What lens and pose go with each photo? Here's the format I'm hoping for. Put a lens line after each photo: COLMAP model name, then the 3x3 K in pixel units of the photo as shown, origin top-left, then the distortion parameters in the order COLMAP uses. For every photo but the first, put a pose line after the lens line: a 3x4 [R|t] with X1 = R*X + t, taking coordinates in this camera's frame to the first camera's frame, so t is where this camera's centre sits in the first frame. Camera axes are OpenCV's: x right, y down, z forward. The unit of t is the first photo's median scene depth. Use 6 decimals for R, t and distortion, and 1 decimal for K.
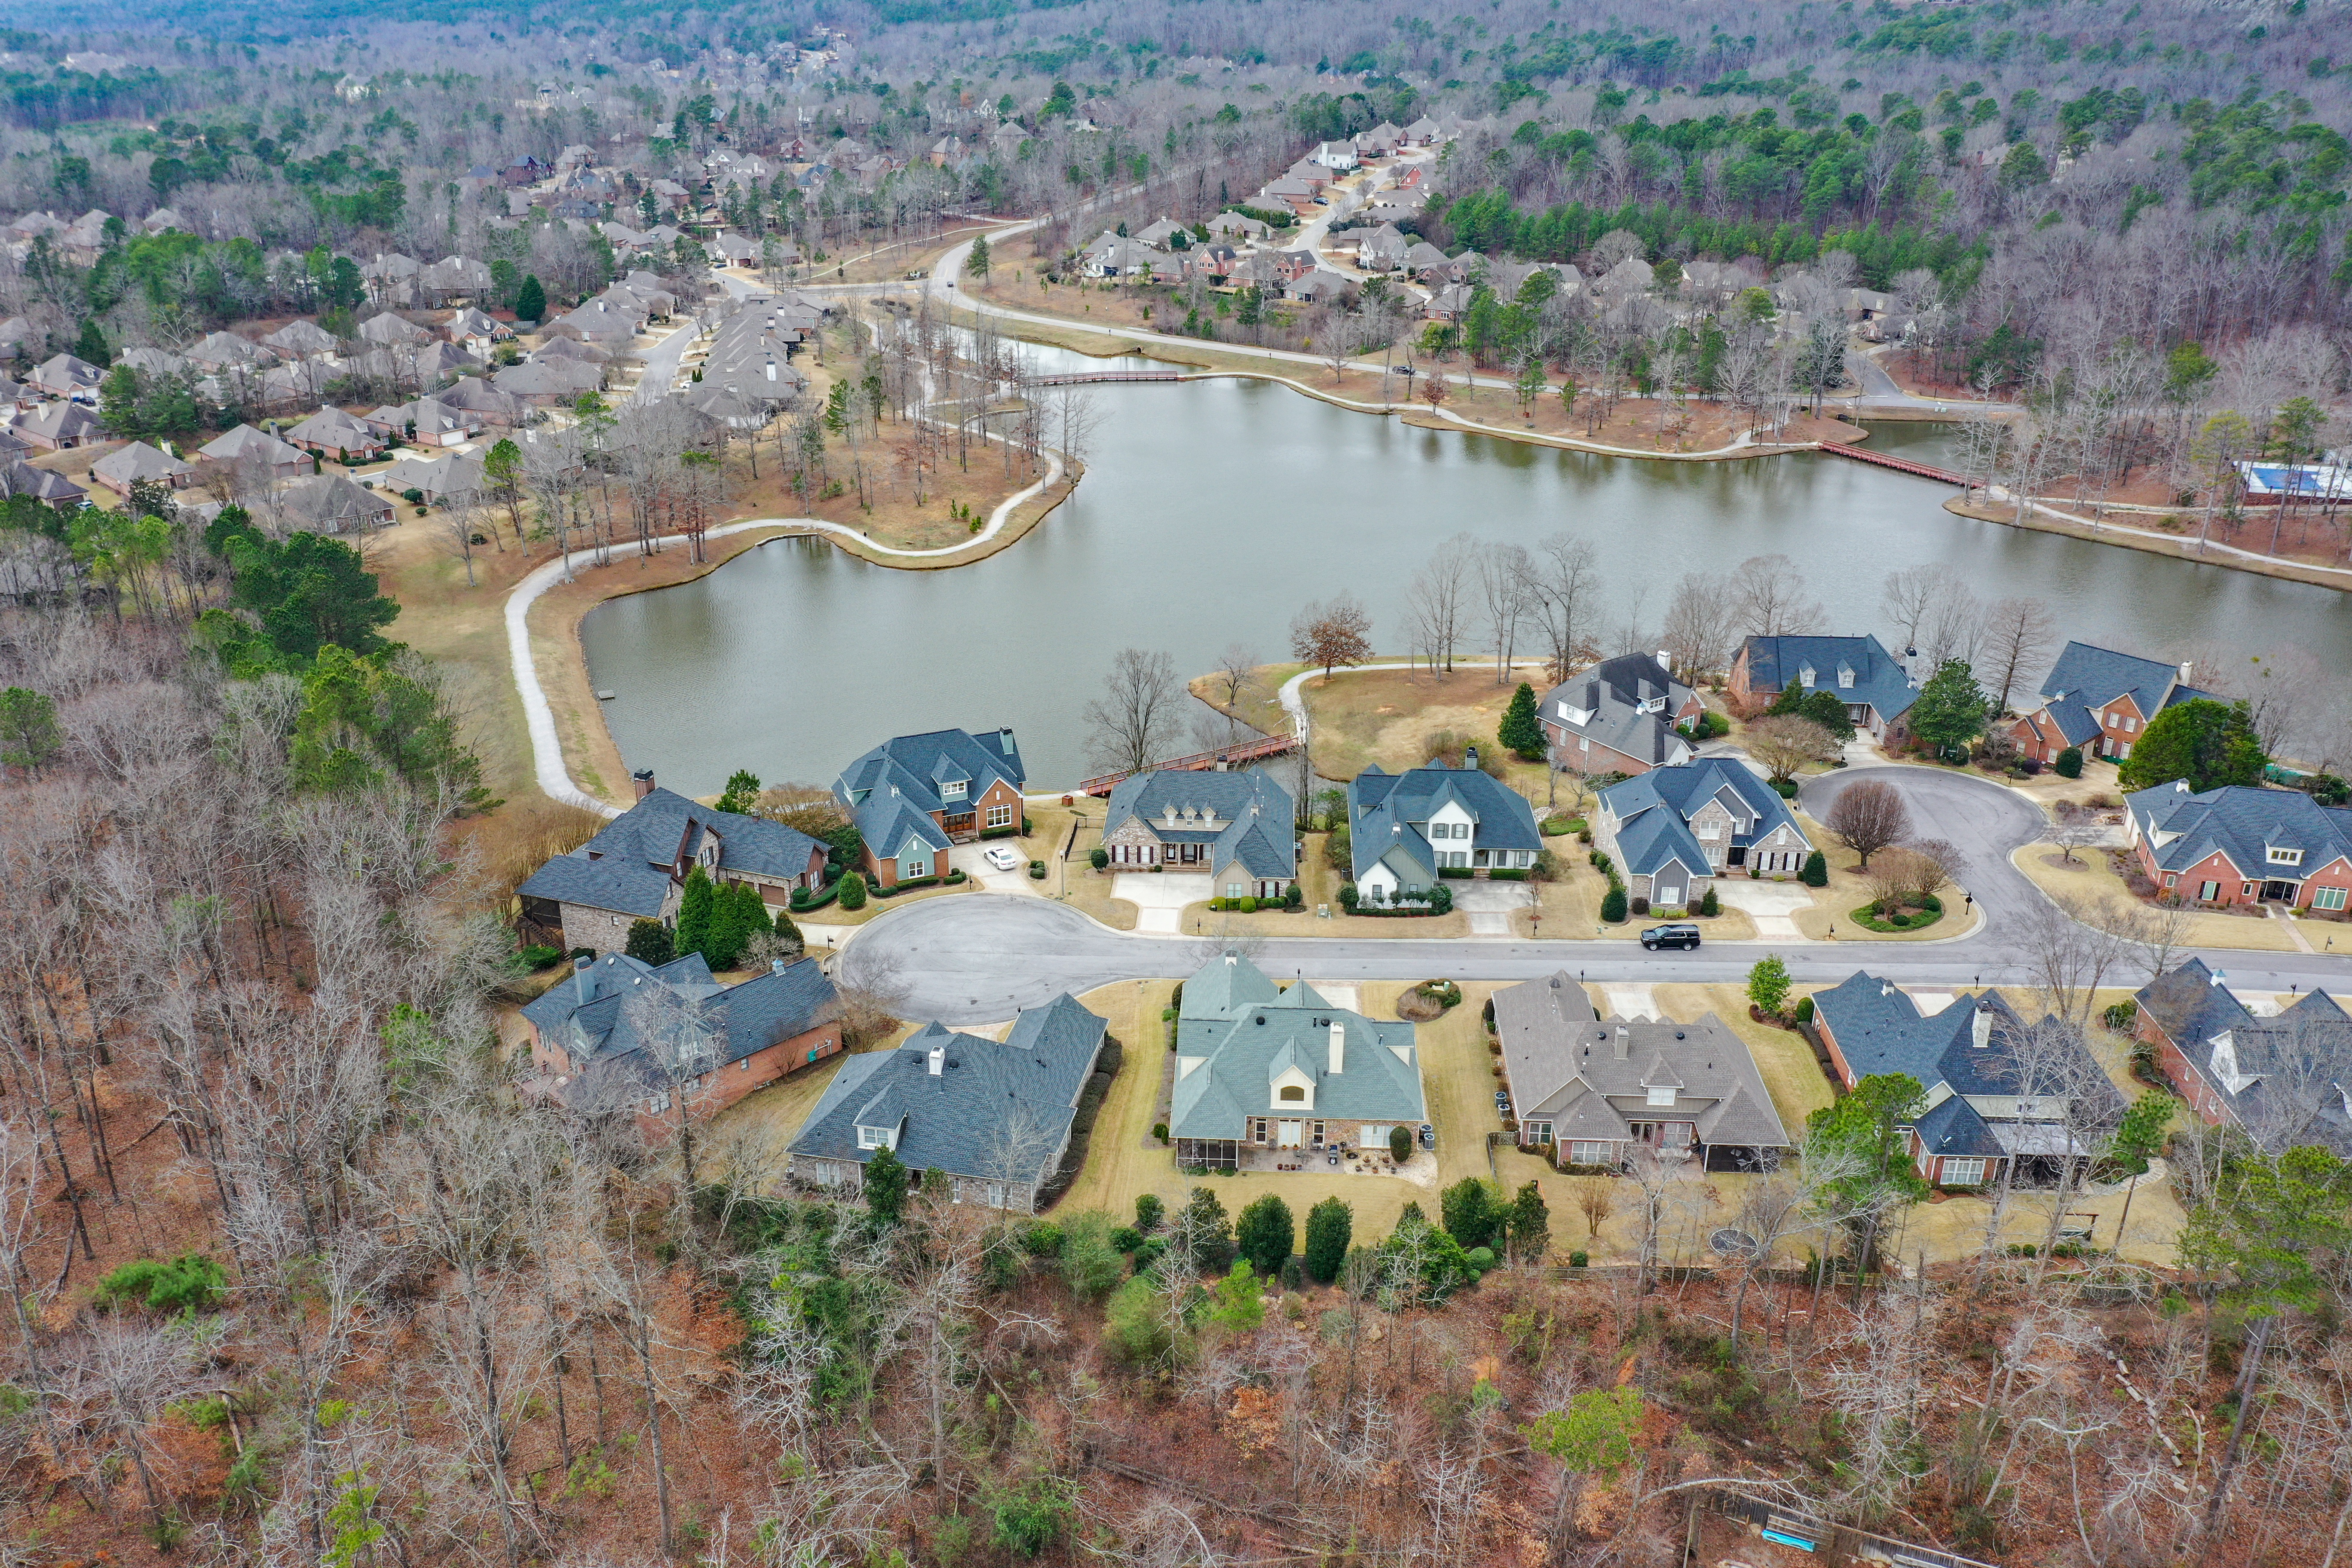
lens RADIAL K [[1855.9, 0, 1172.6], [0, 1855.9, 785.2], [0, 0, 1]] dist [0.005048, -0.004920]
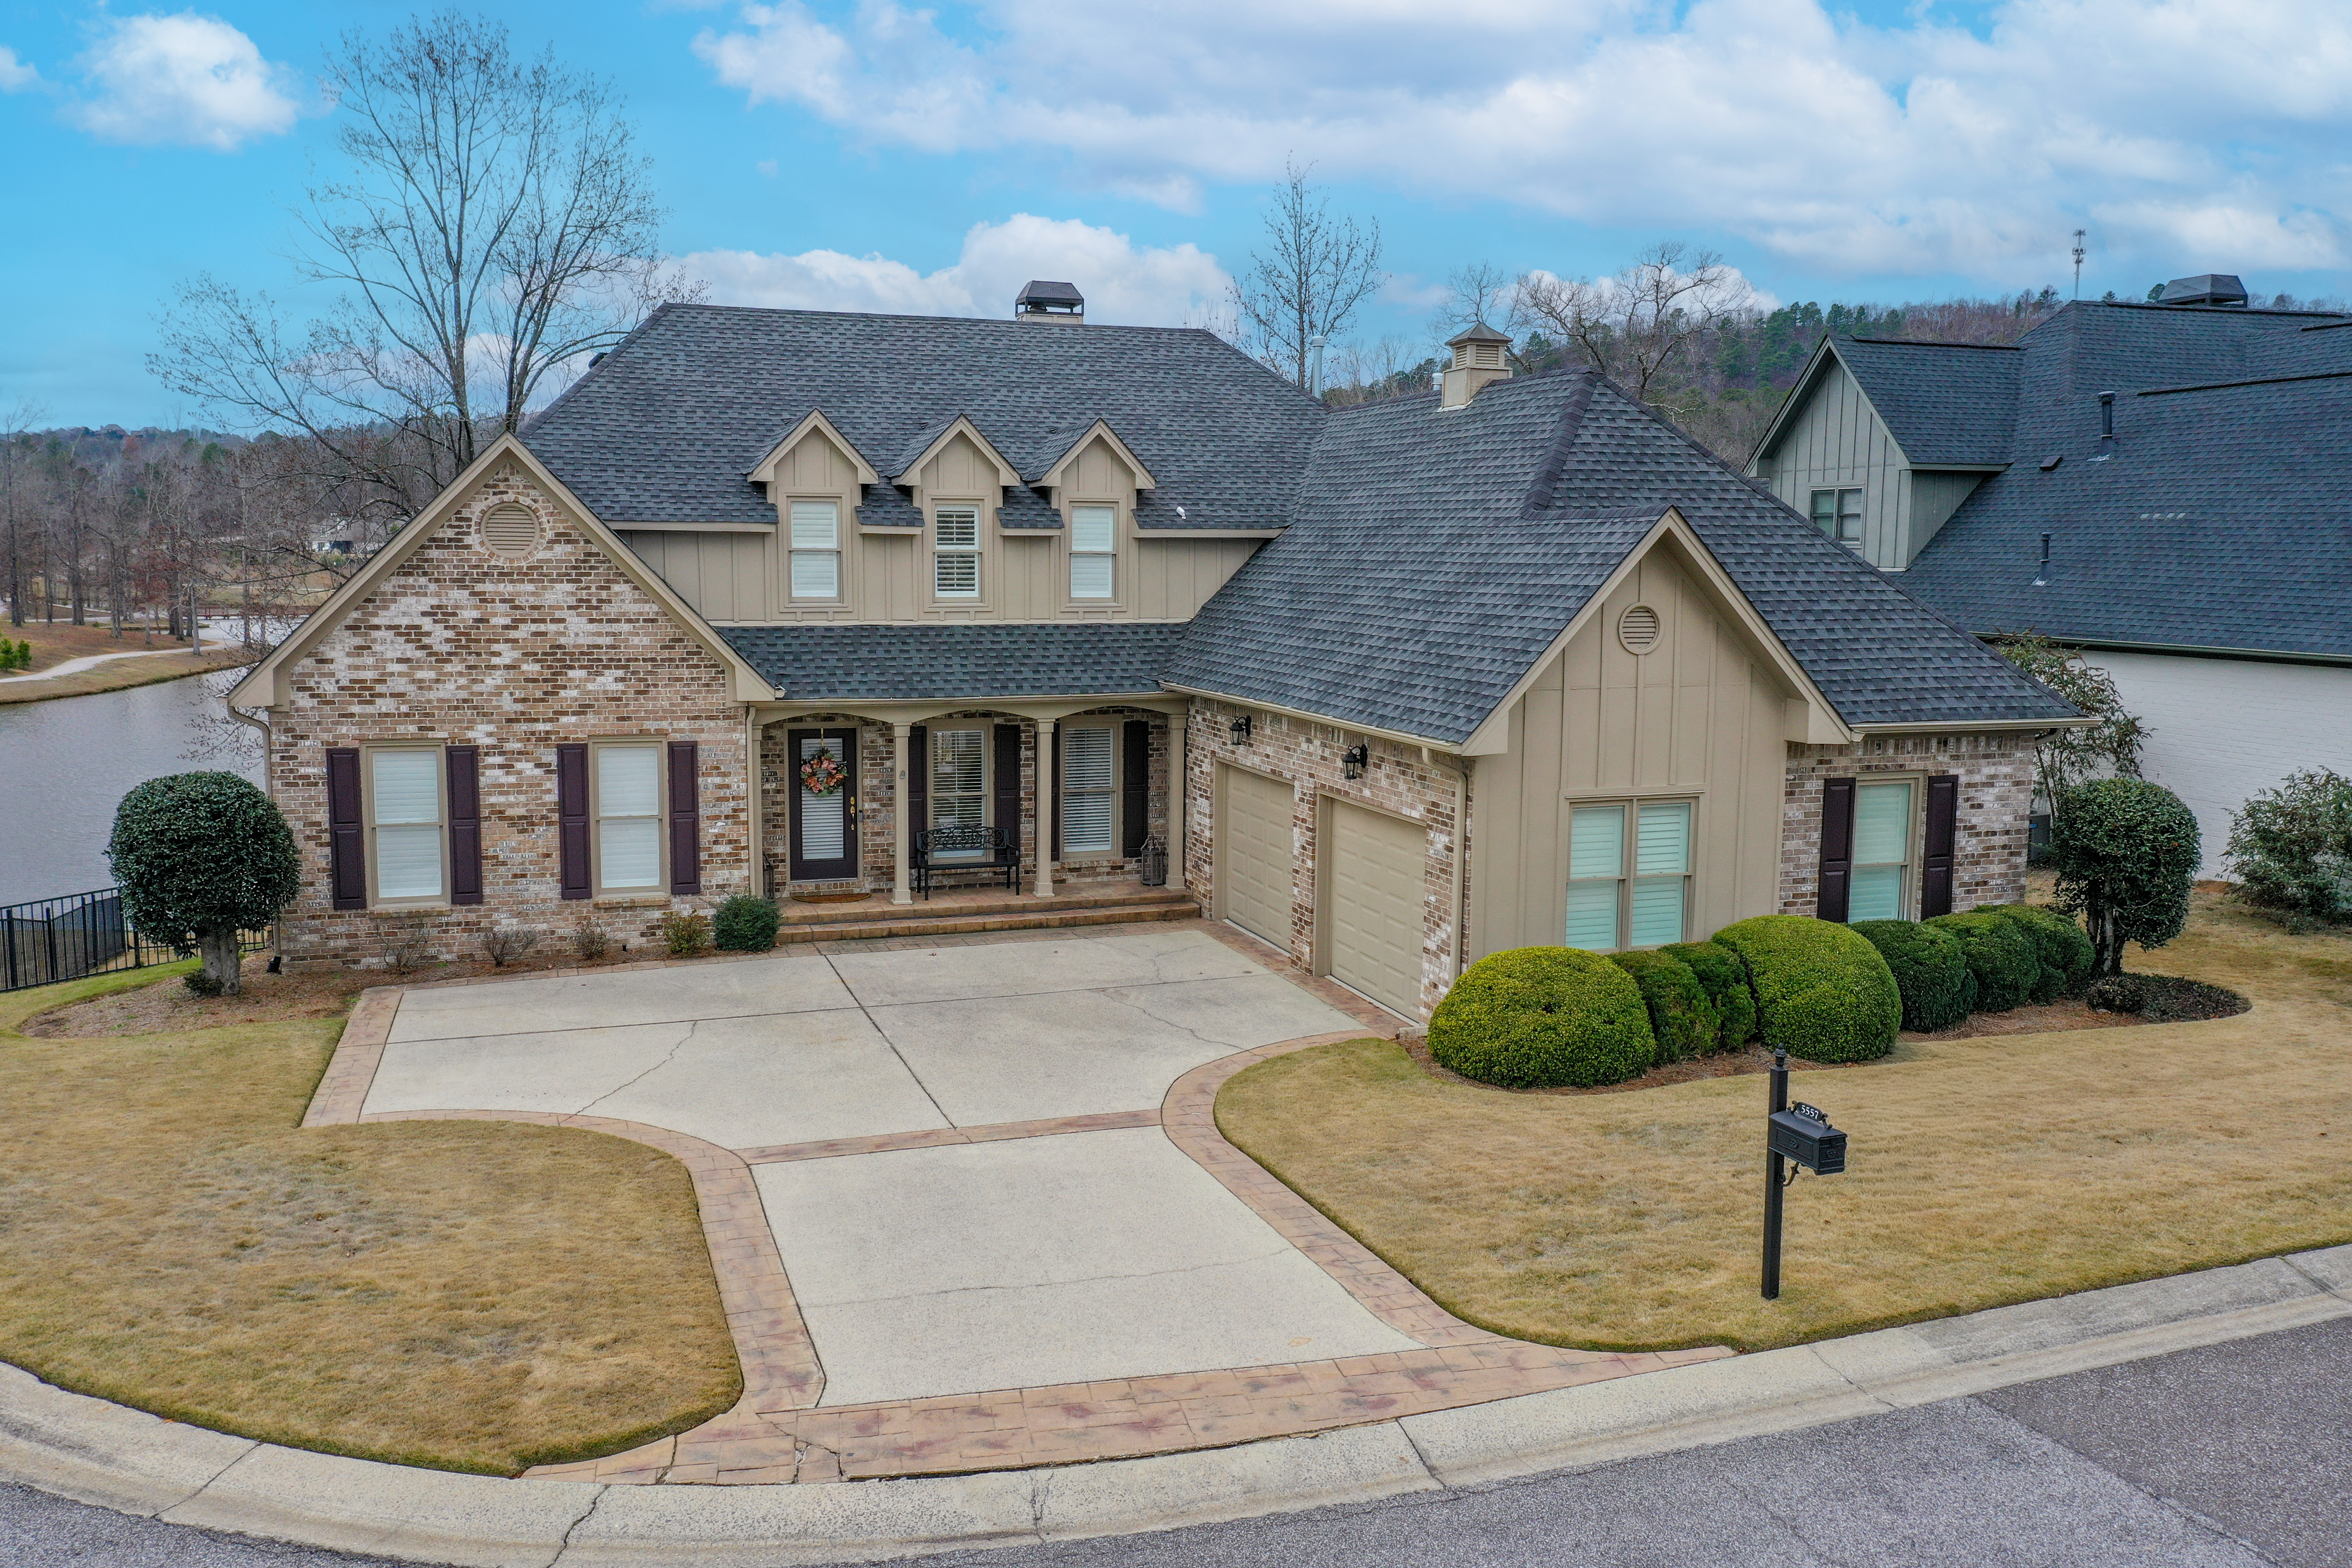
lens RADIAL K [[1855.9, 0, 1172.6], [0, 1855.9, 785.2], [0, 0, 1]] dist [0.005048, -0.004920]
pose [[0.926226, -0.044189, 0.374369, -0.024277], [0.144905, 0.958539, -0.245369, 0.062610], [-0.348005, 0.281515, 0.894227, 0.781901]]
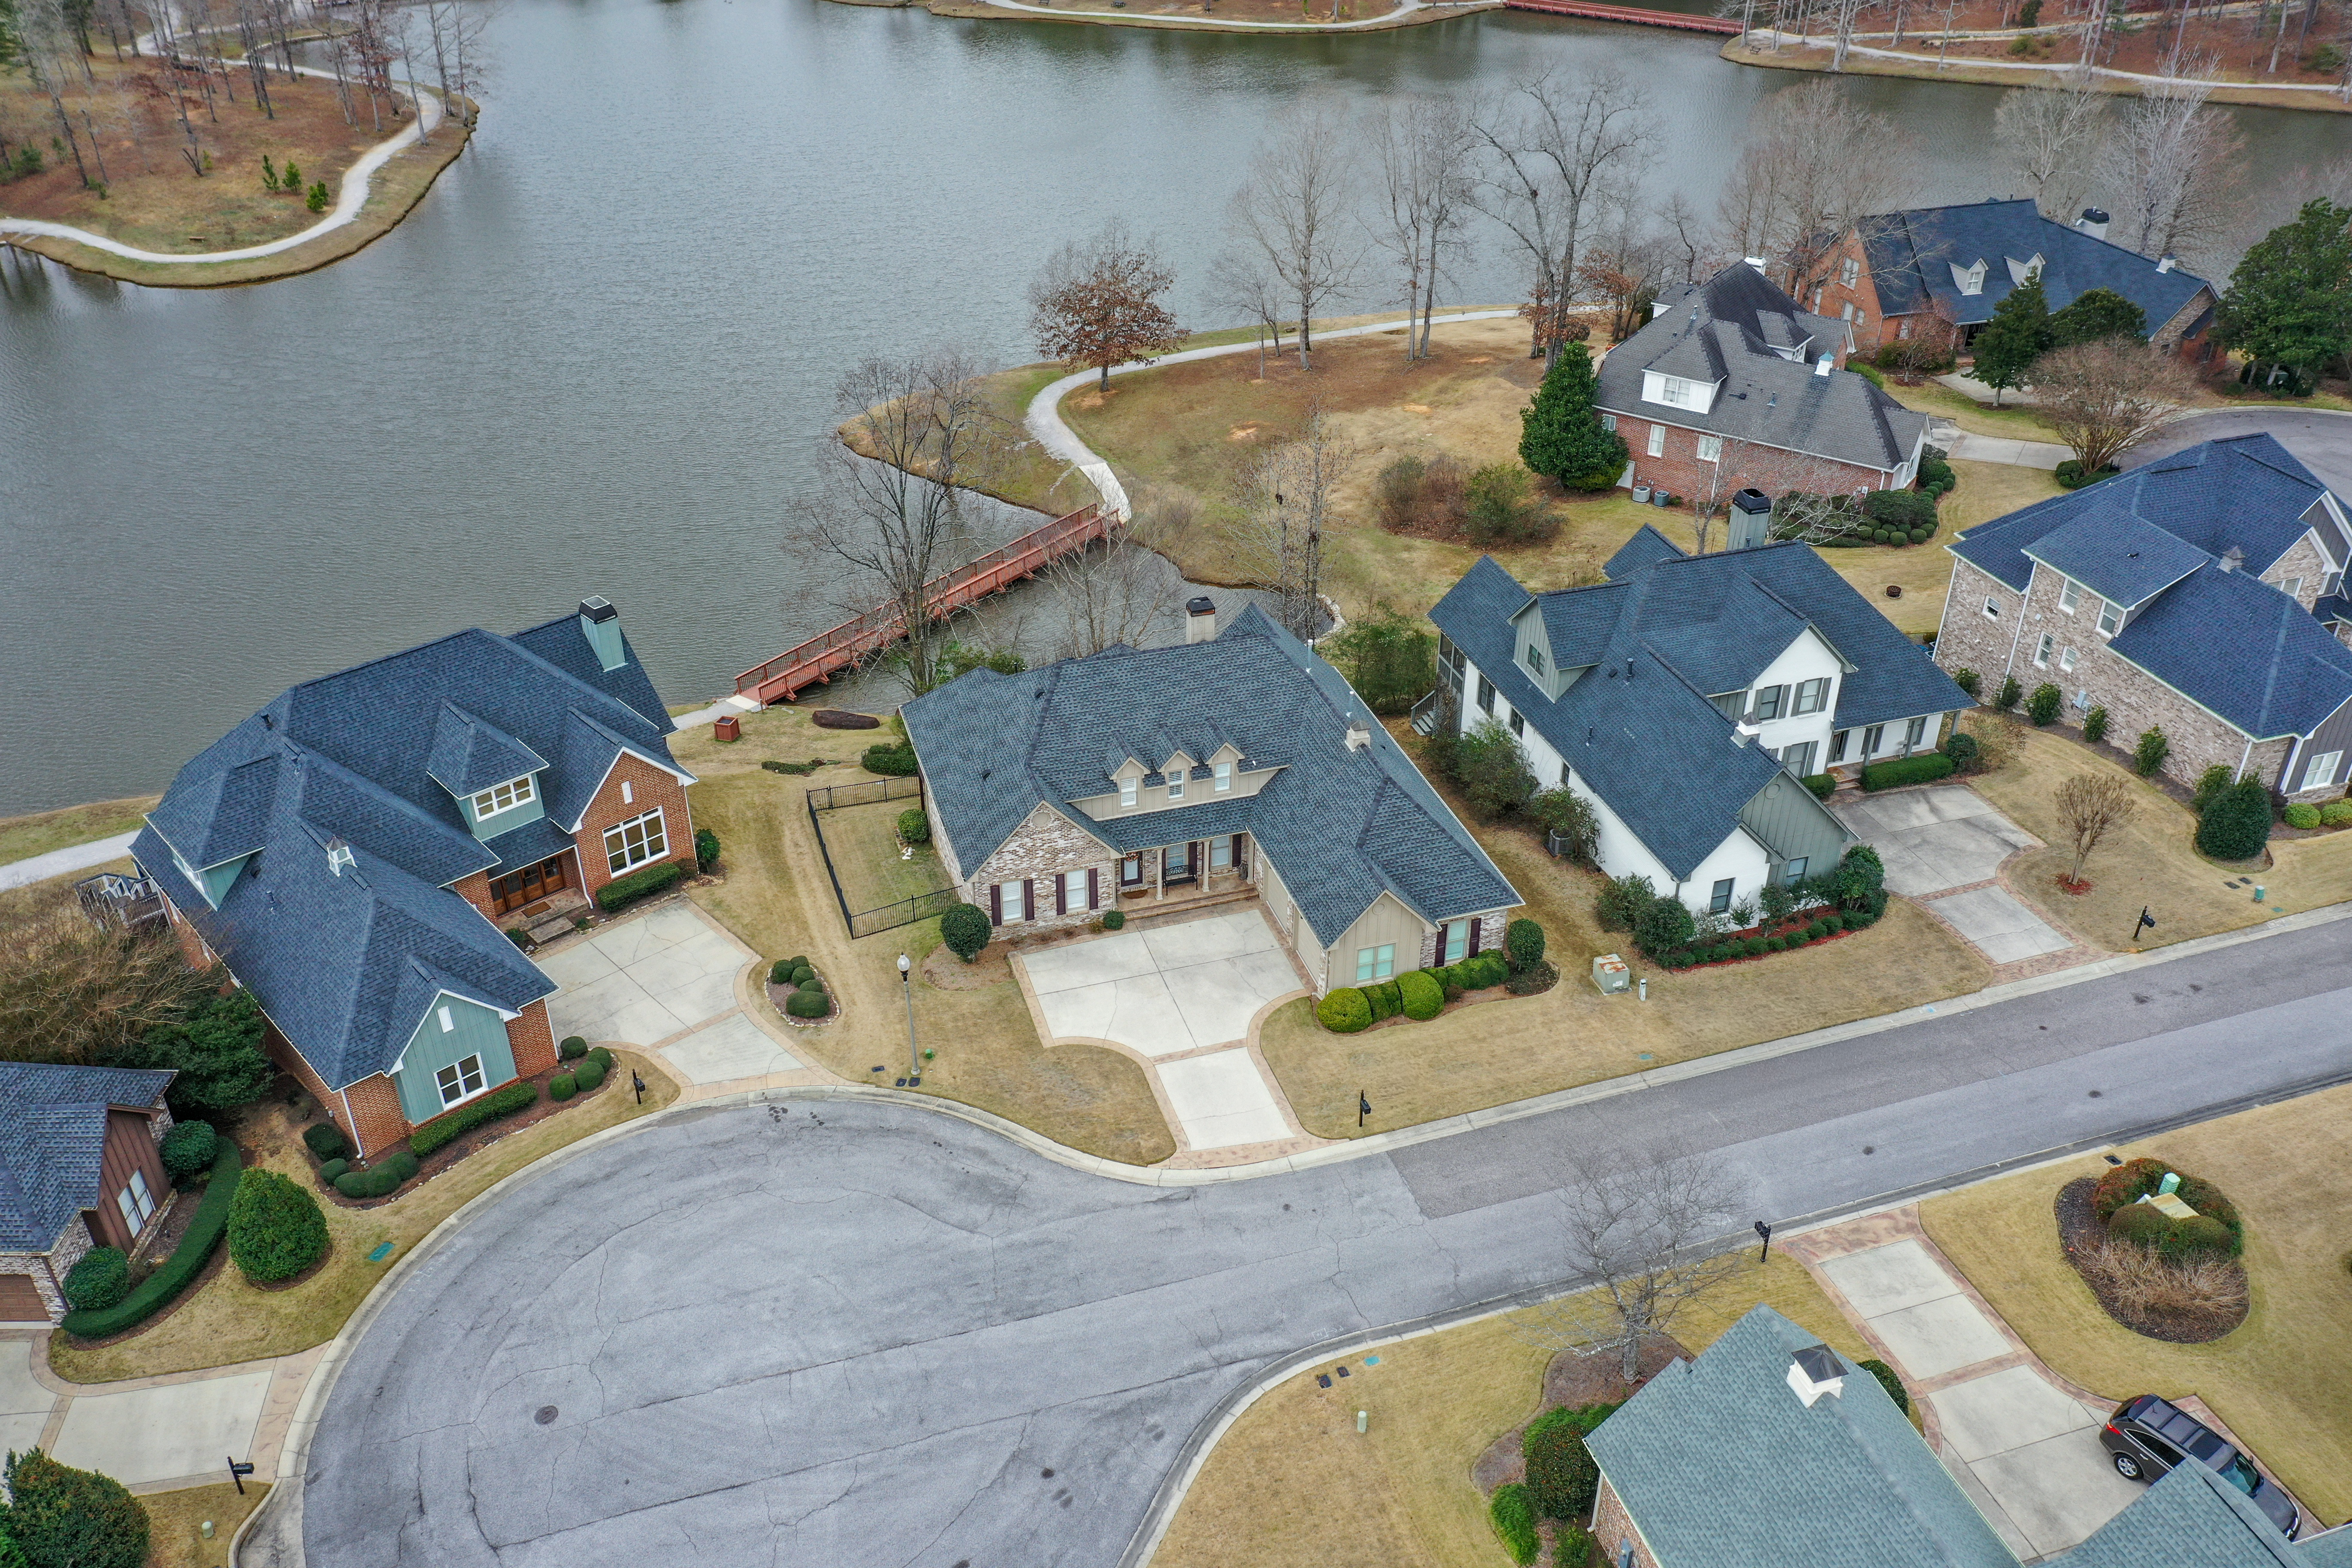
lens RADIAL K [[1848.3, 0, 1171.2], [0, 1848.3, 787.2], [0, 0, 1]] dist [0.003092, 0.007746]
pose [[0.938515, -0.185649, 0.291074, -0.091990], [0.139704, 0.975219, 0.171552, -0.040945], [-0.315710, -0.120339, 0.941194, 0.568348]]
